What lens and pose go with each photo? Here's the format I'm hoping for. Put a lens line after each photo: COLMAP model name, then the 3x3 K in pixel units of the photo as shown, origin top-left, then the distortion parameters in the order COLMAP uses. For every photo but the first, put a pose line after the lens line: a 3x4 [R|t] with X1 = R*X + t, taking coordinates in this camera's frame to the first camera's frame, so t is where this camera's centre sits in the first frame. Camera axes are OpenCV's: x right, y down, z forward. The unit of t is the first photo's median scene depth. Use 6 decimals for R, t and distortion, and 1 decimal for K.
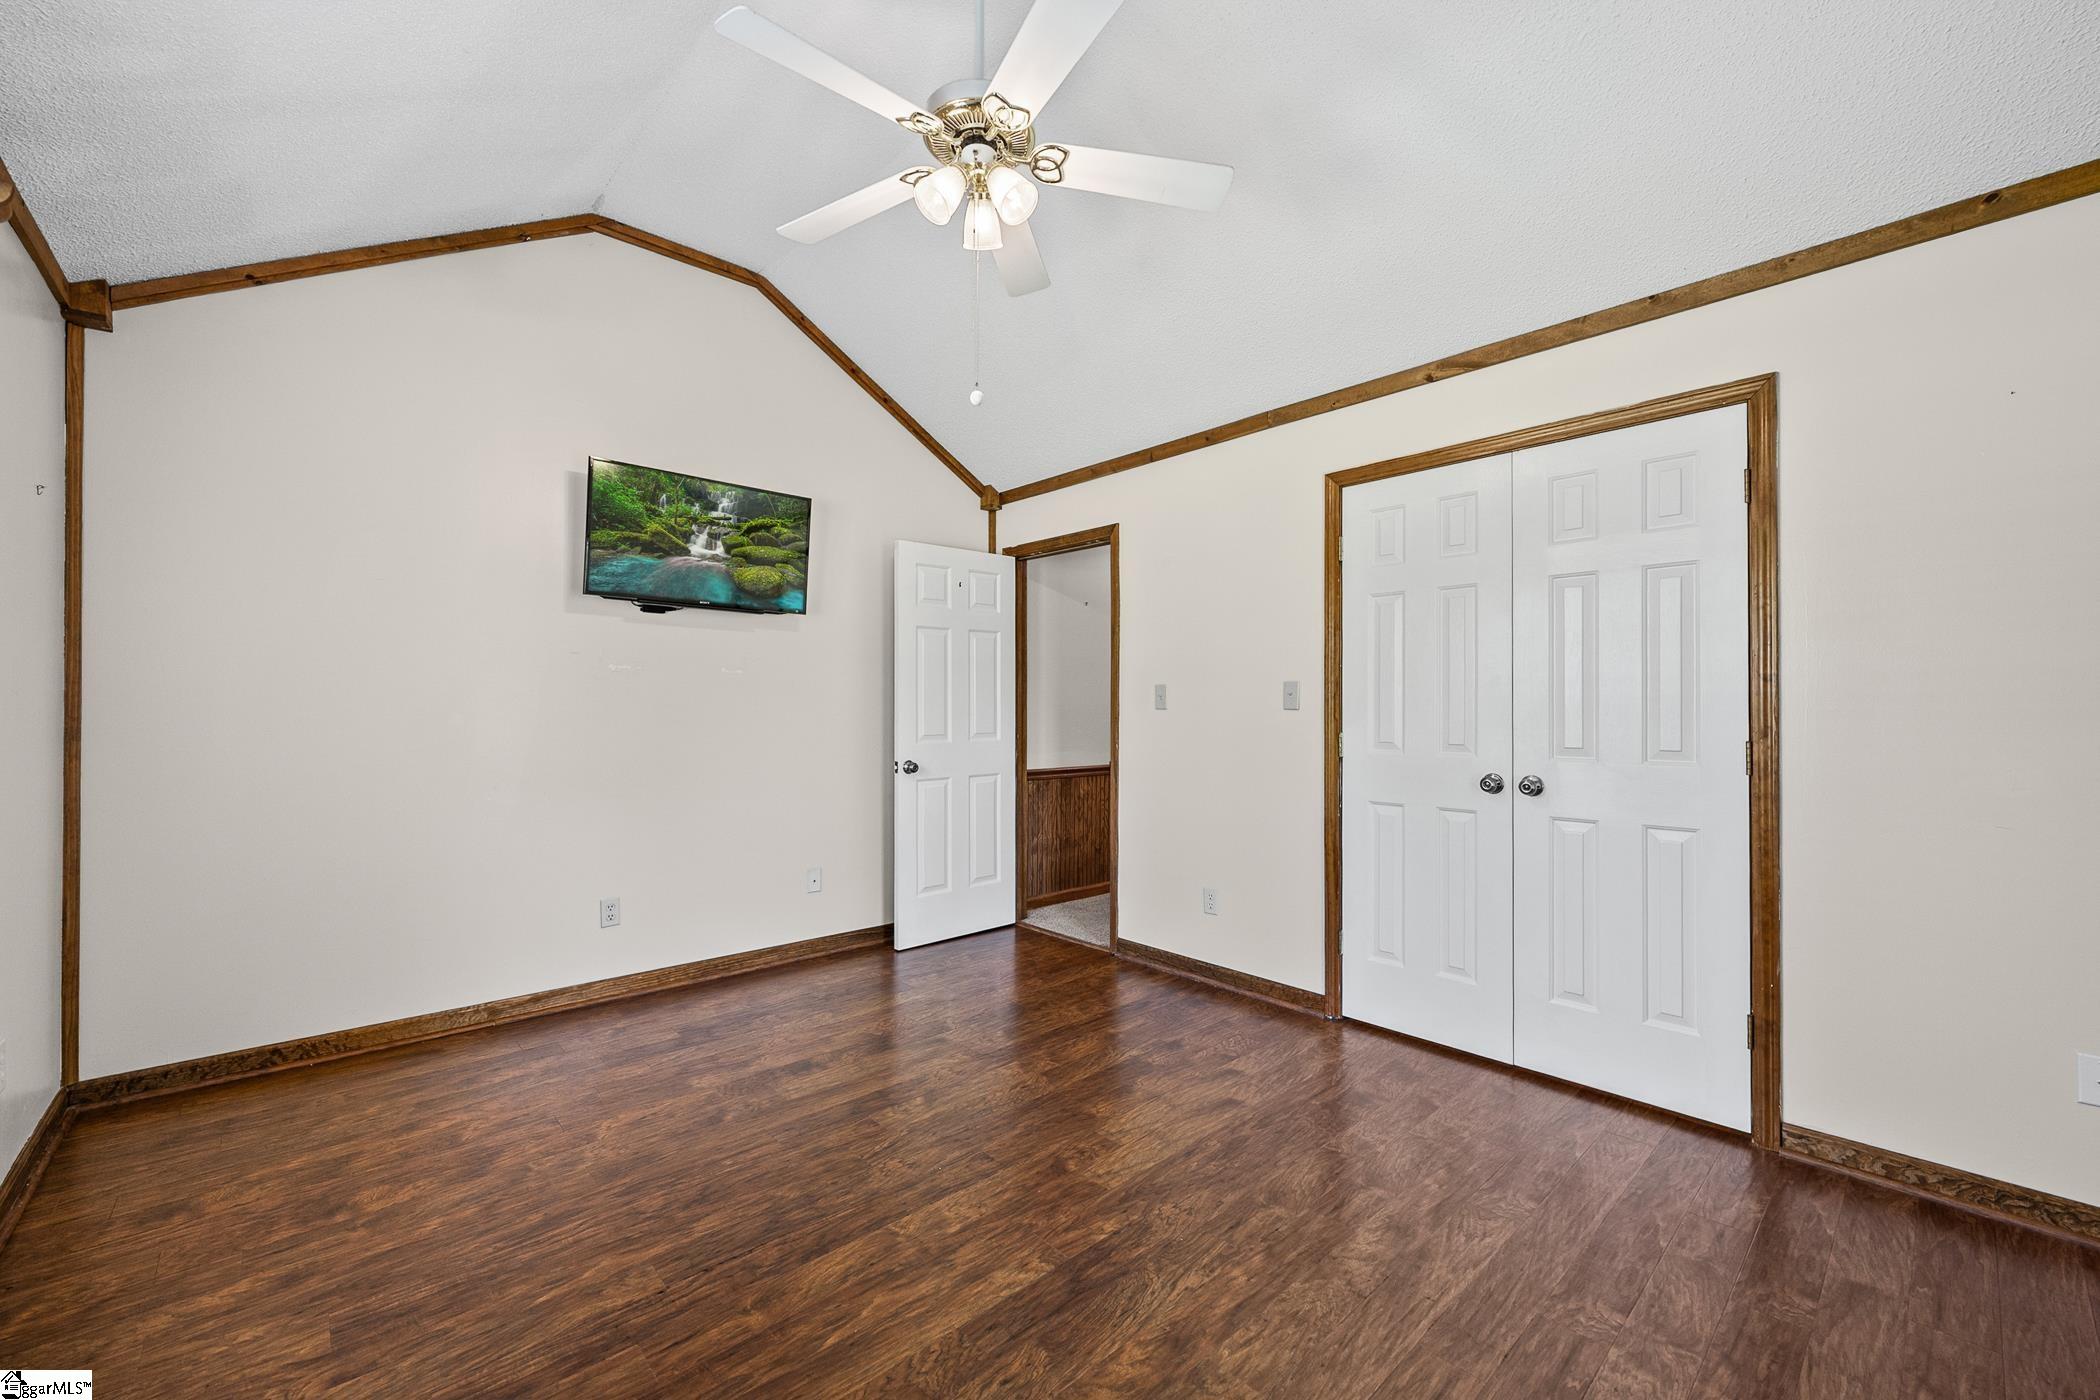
lens RADIAL K [[794.0, 0, 1045.1], [0, 794.0, 706.0], [0, 0, 1]] dist [-0.000210, -0.000188]
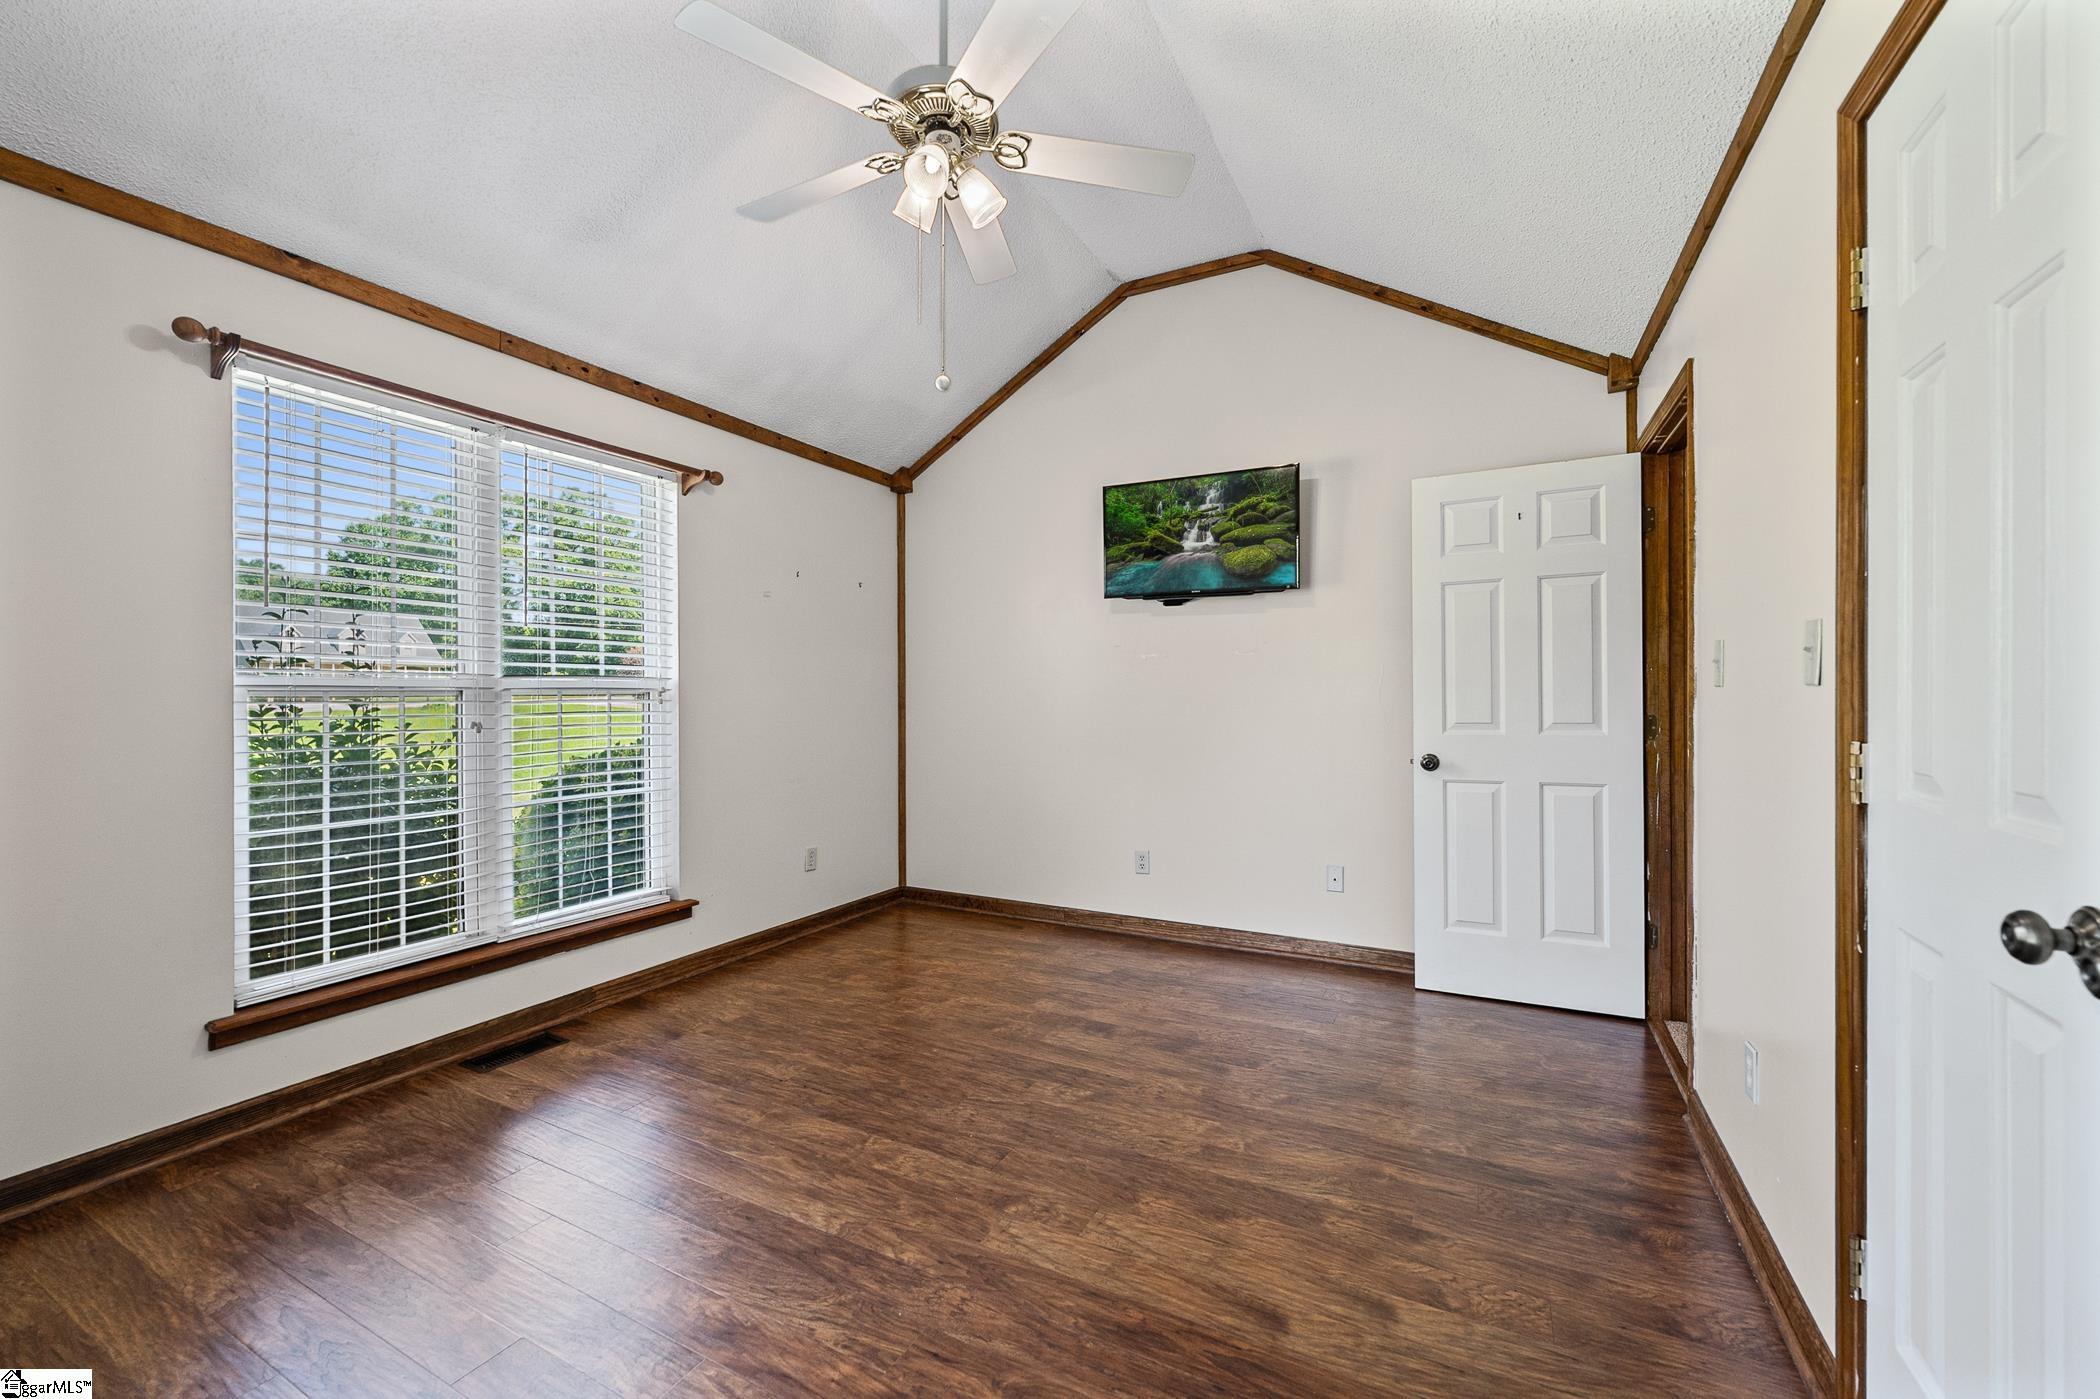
lens RADIAL K [[841.7, 0, 1119.6], [0, 841.7, 694.9], [0, 0, 1]] dist [0.000268, -0.000147]
pose [[0.381106, -0.001178, -0.924531, 0.703717], [0.009454, 0.999952, 0.002623, 0.005823], [0.924483, -0.009740, 0.381098, 0.565806]]
